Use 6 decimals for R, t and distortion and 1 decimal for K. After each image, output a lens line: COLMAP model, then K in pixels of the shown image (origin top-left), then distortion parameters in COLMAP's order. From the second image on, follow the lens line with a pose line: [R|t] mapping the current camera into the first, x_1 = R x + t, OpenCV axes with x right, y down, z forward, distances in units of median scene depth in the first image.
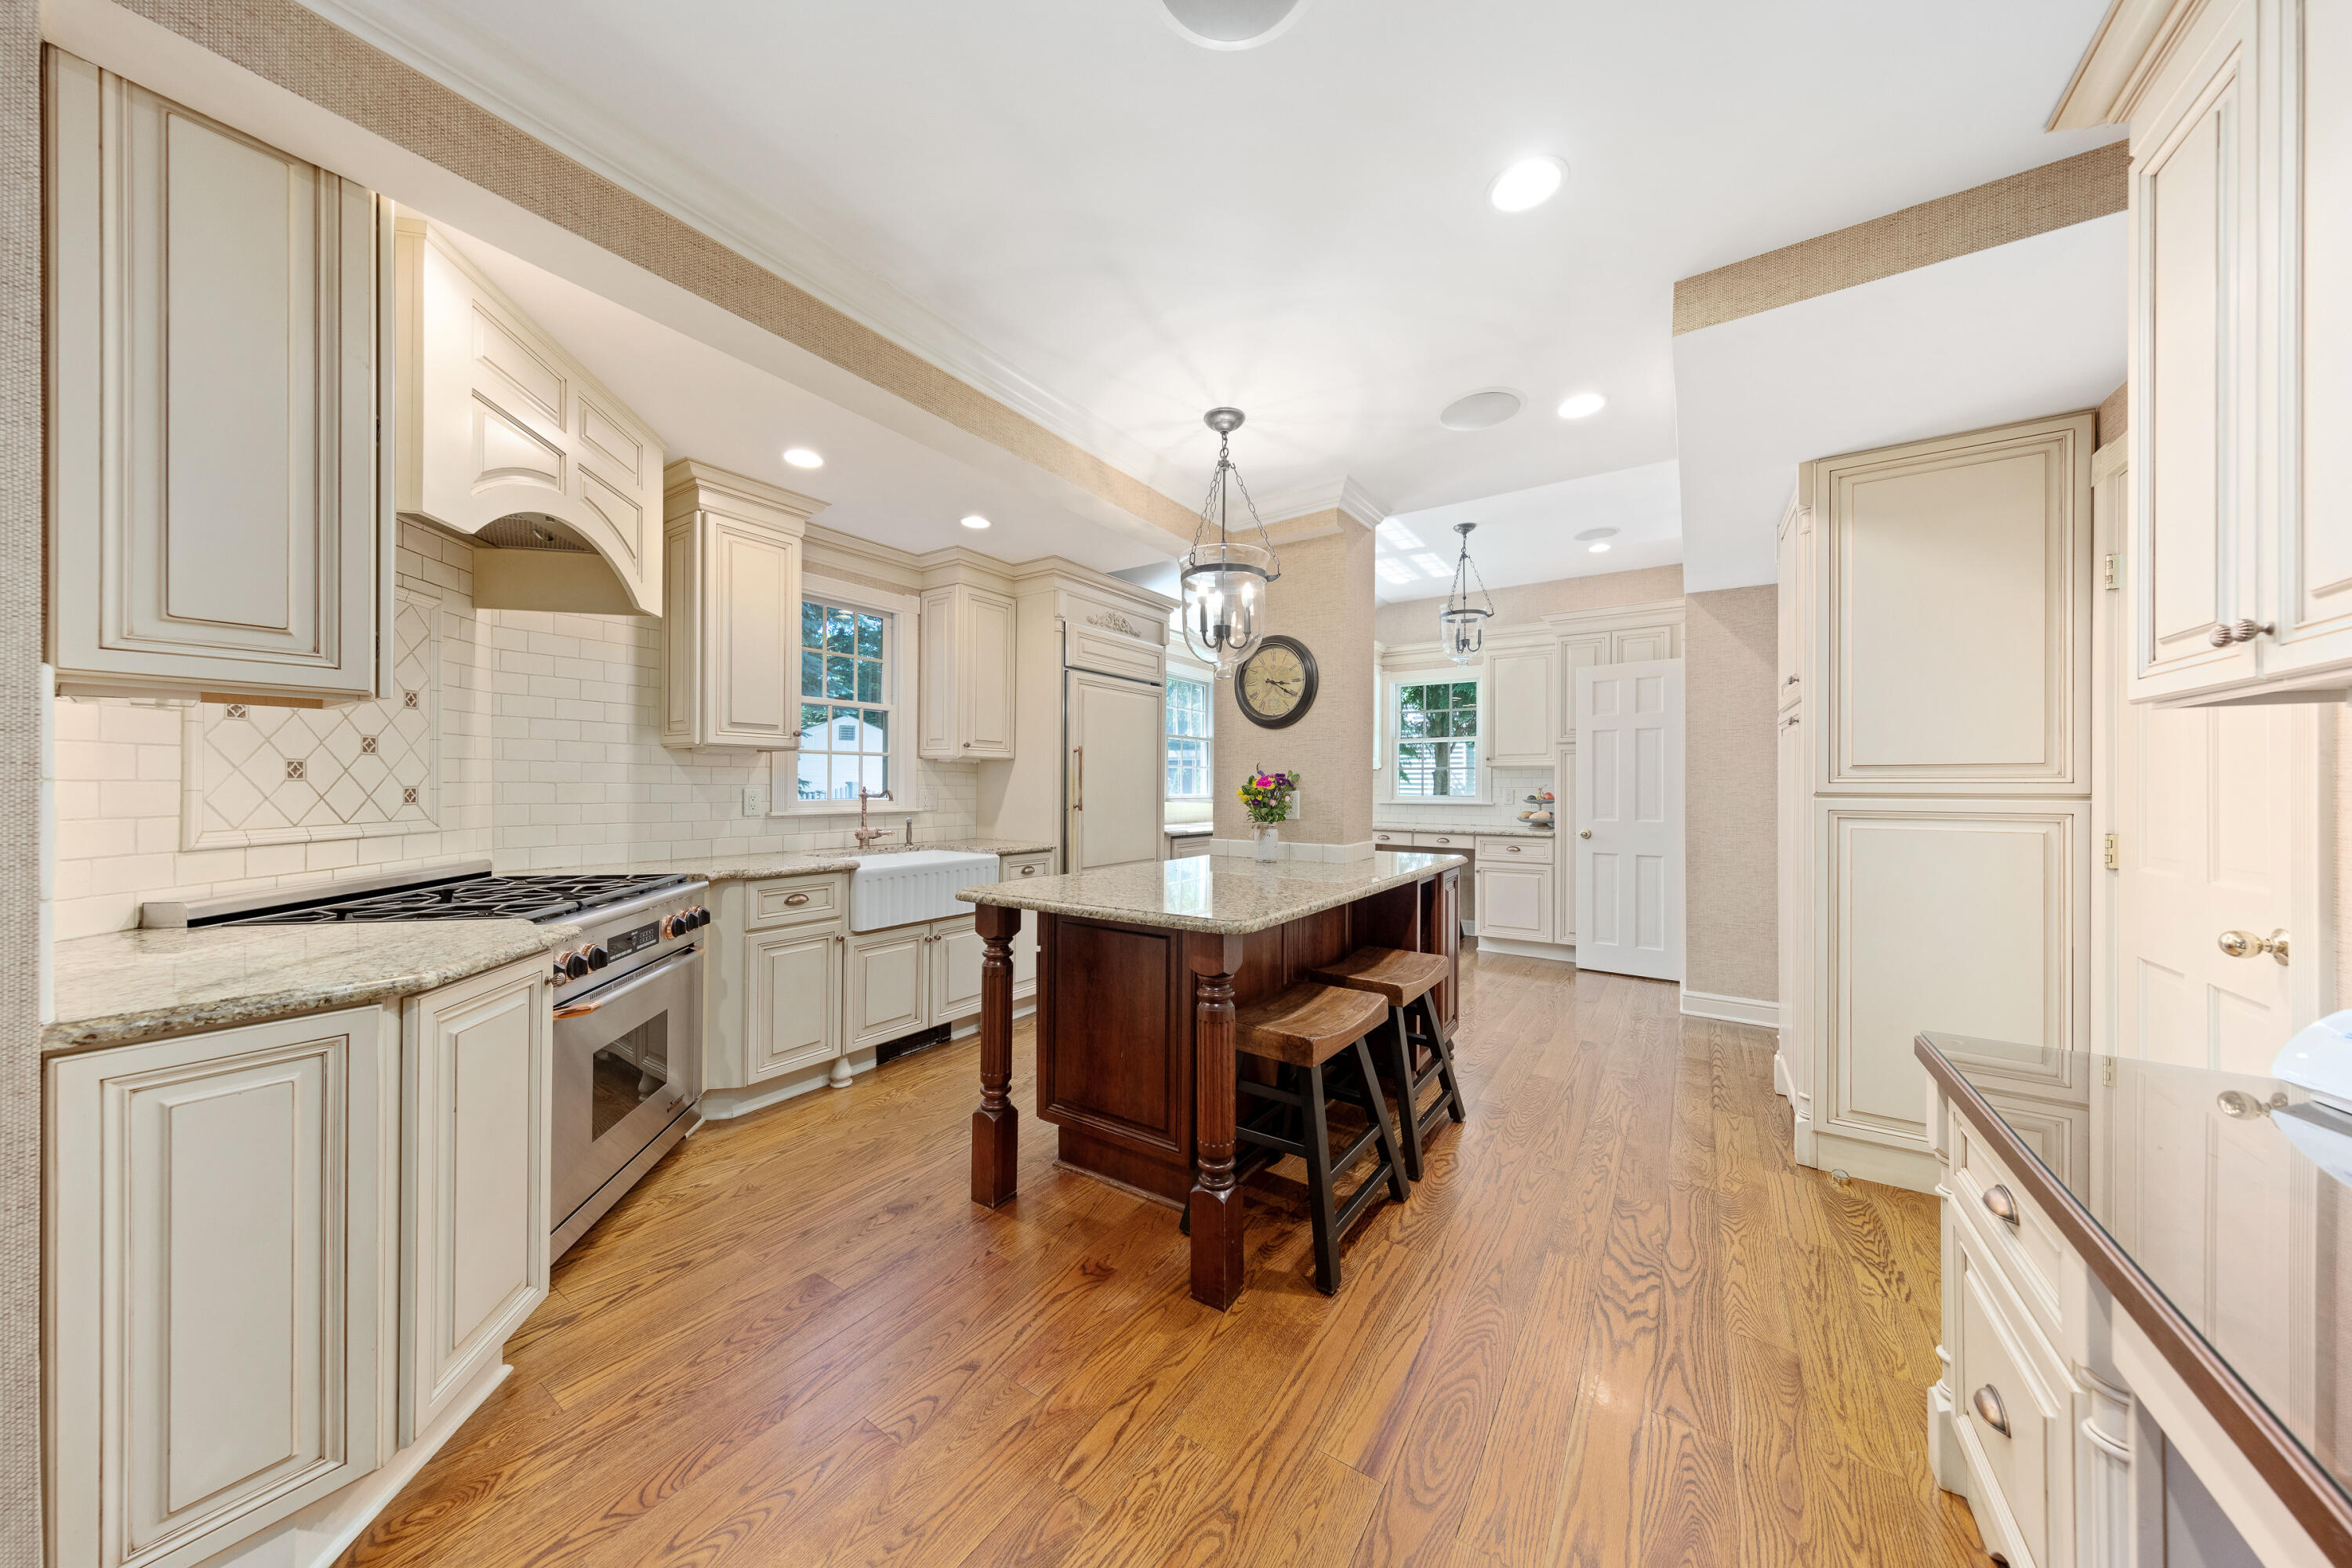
lens RADIAL K [[754.1, 0, 1180.3], [0, 754.1, 788.4], [0, 0, 1]] dist [0.009114, -0.004455]
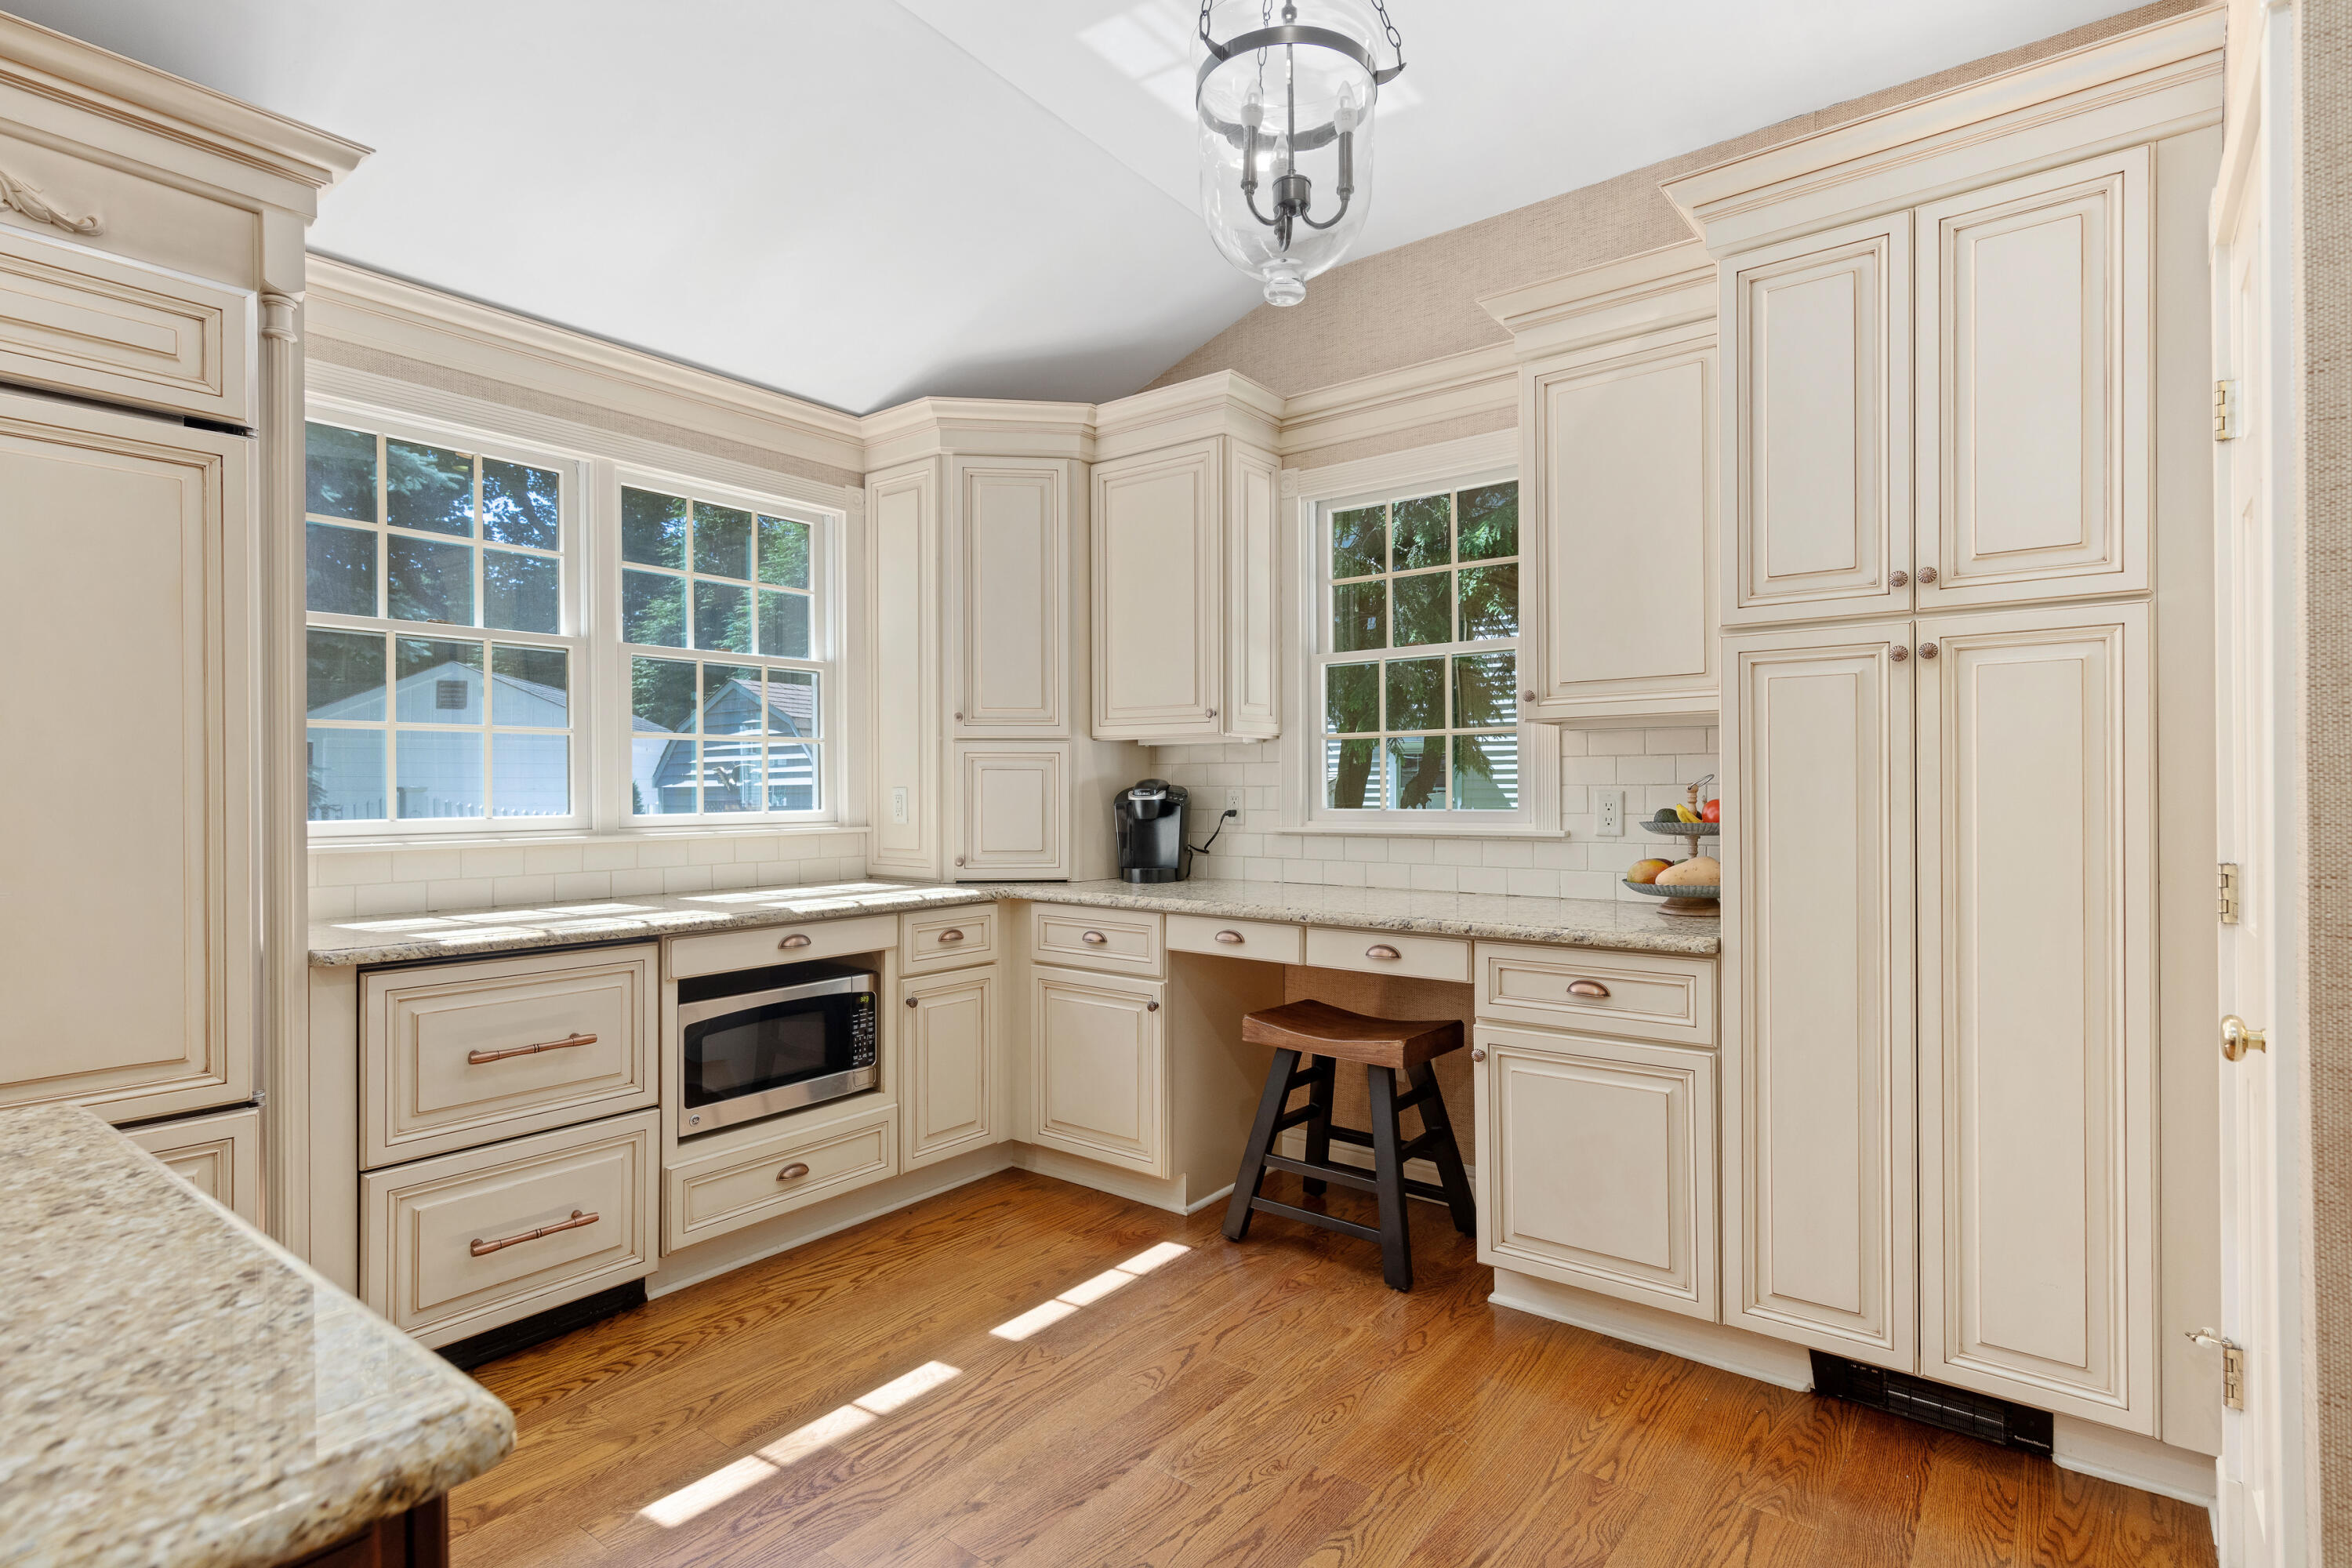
lens RADIAL K [[1178.1, 0, 1181.4], [0, 1178.1, 797.2], [0, 0, 1]] dist [0.000875, -0.000085]
pose [[0.998353, -0.009724, -0.056536, 0.330286], [0.010050, 0.999934, 0.005493, -0.000655], [0.056479, -0.006052, 0.998385, 0.563203]]
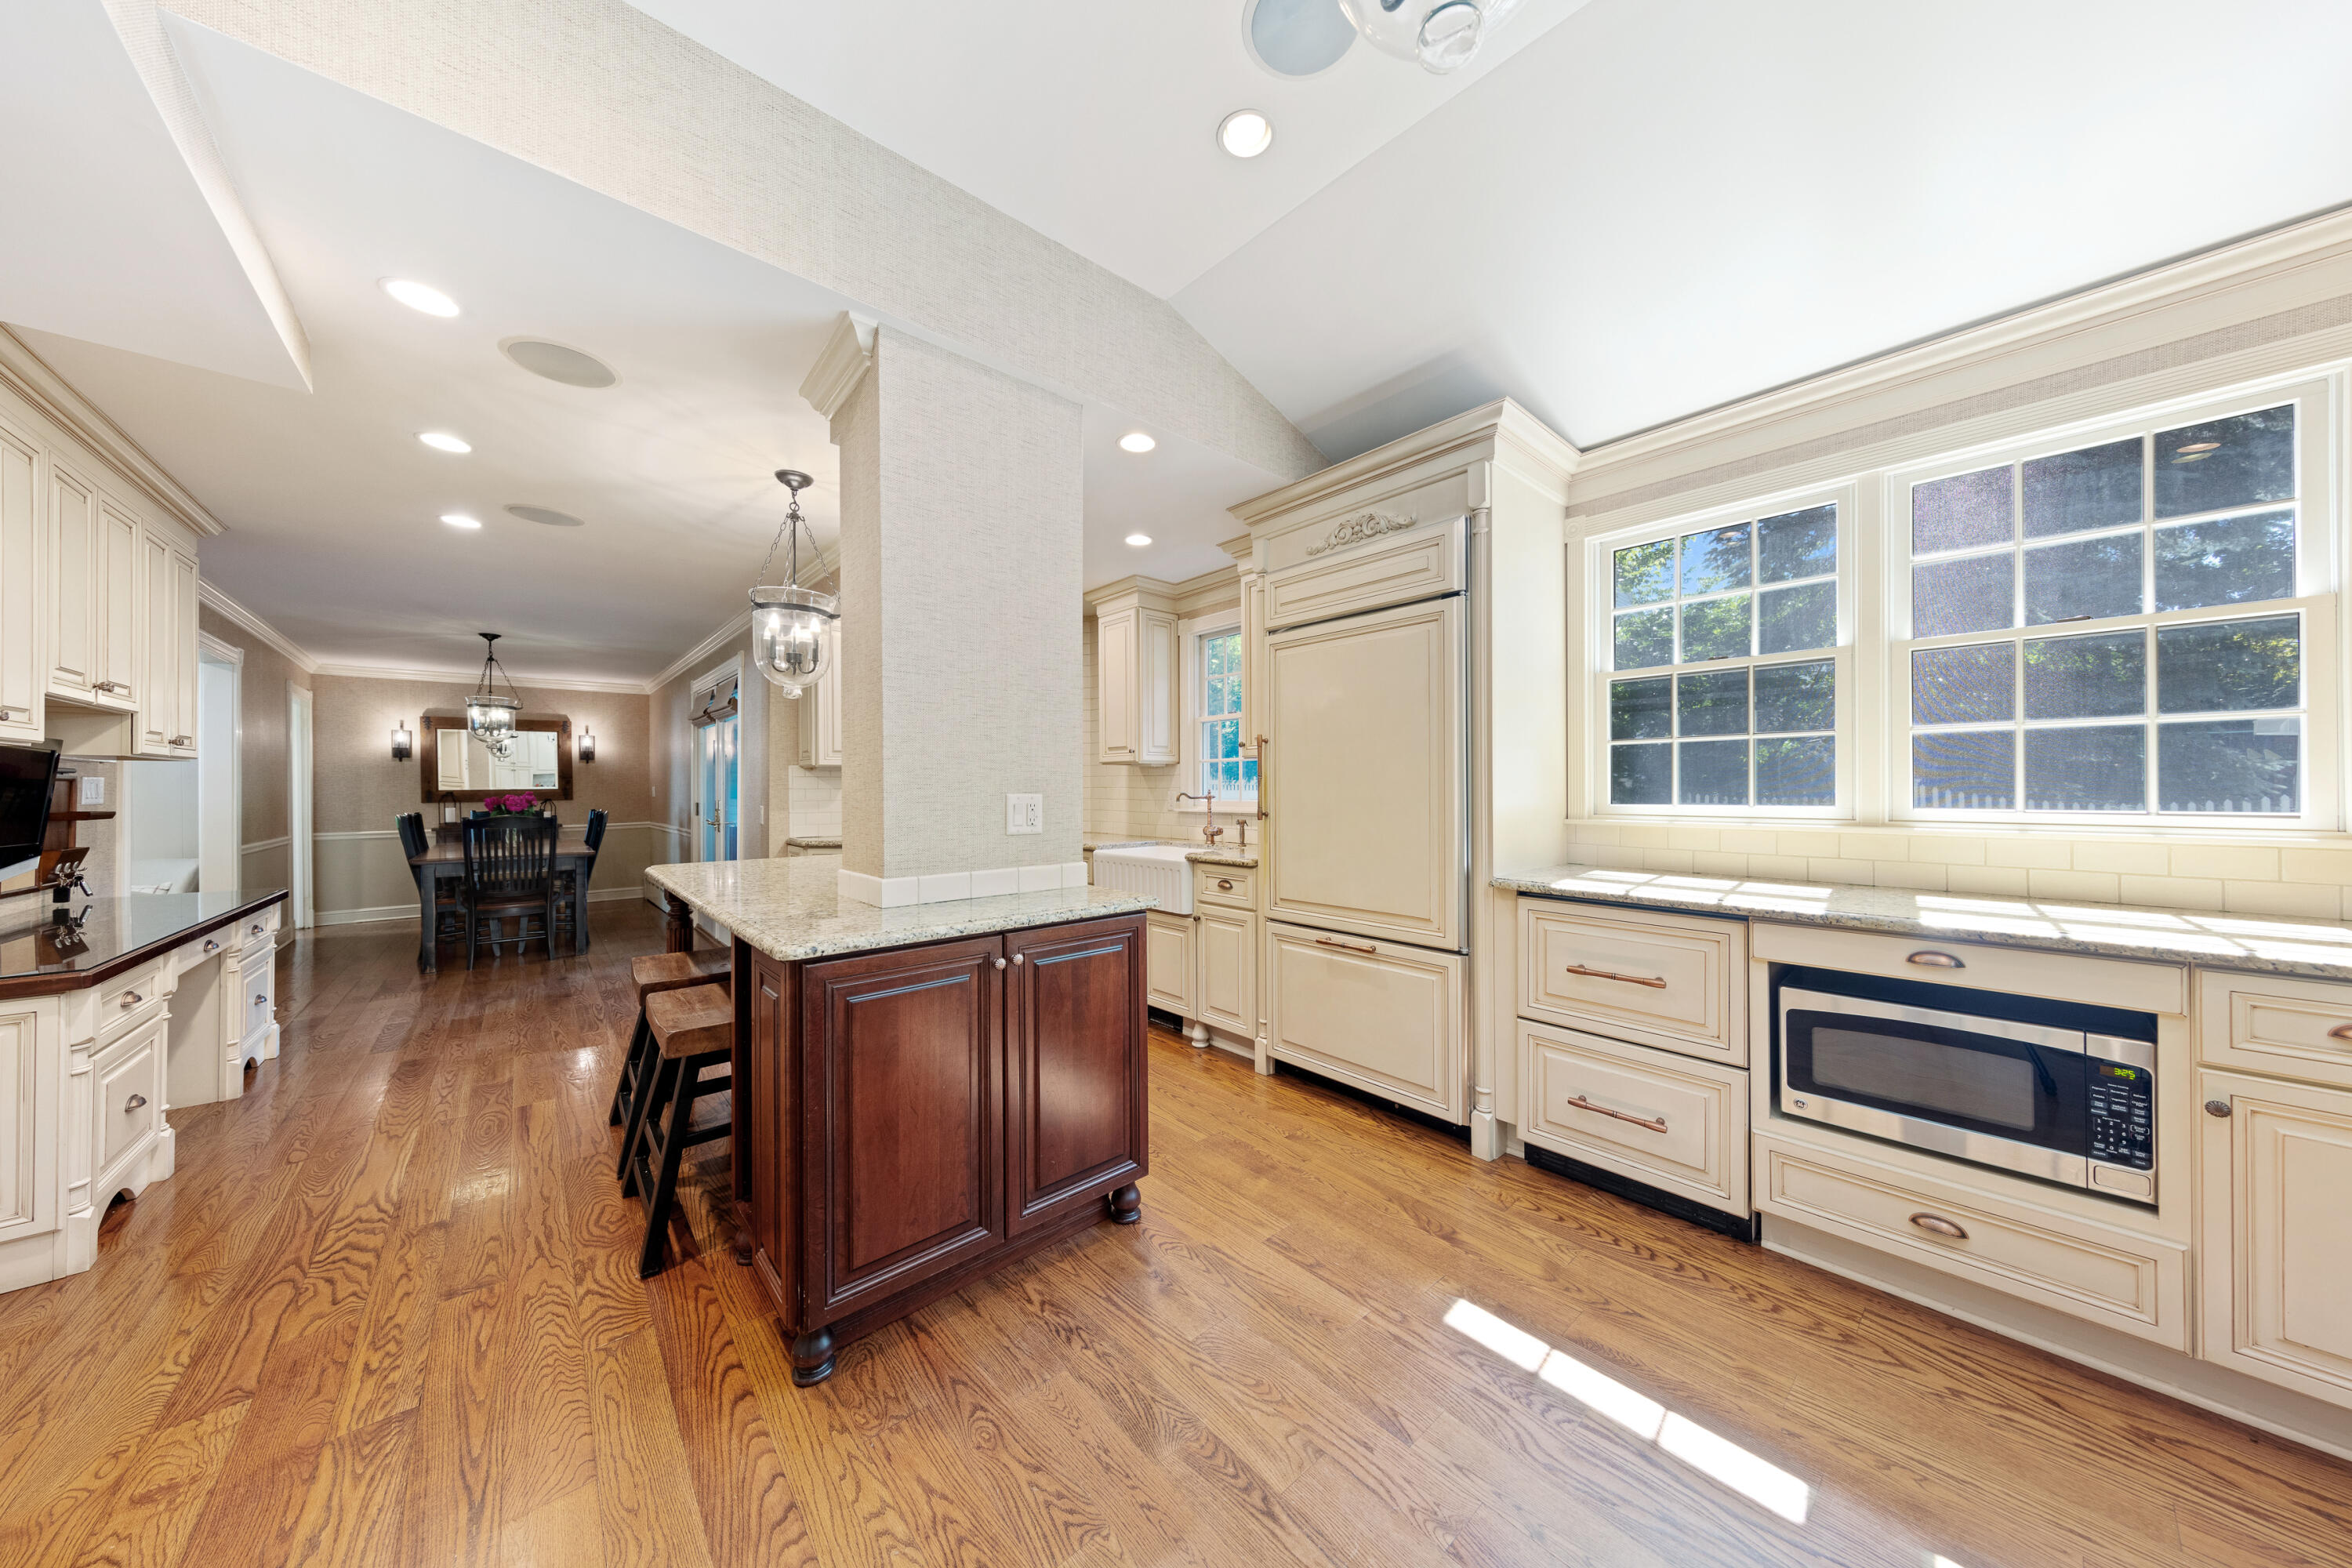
lens RADIAL K [[743.9, 0, 1172.8], [0, 743.9, 786.0], [0, 0, 1]] dist [0.001402, 0.000072]
pose [[-0.251170, -0.005386, -0.967928, 0.501493], [-0.000457, 0.999985, -0.005445, -0.000762], [0.967943, -0.000925, -0.251169, 0.903703]]
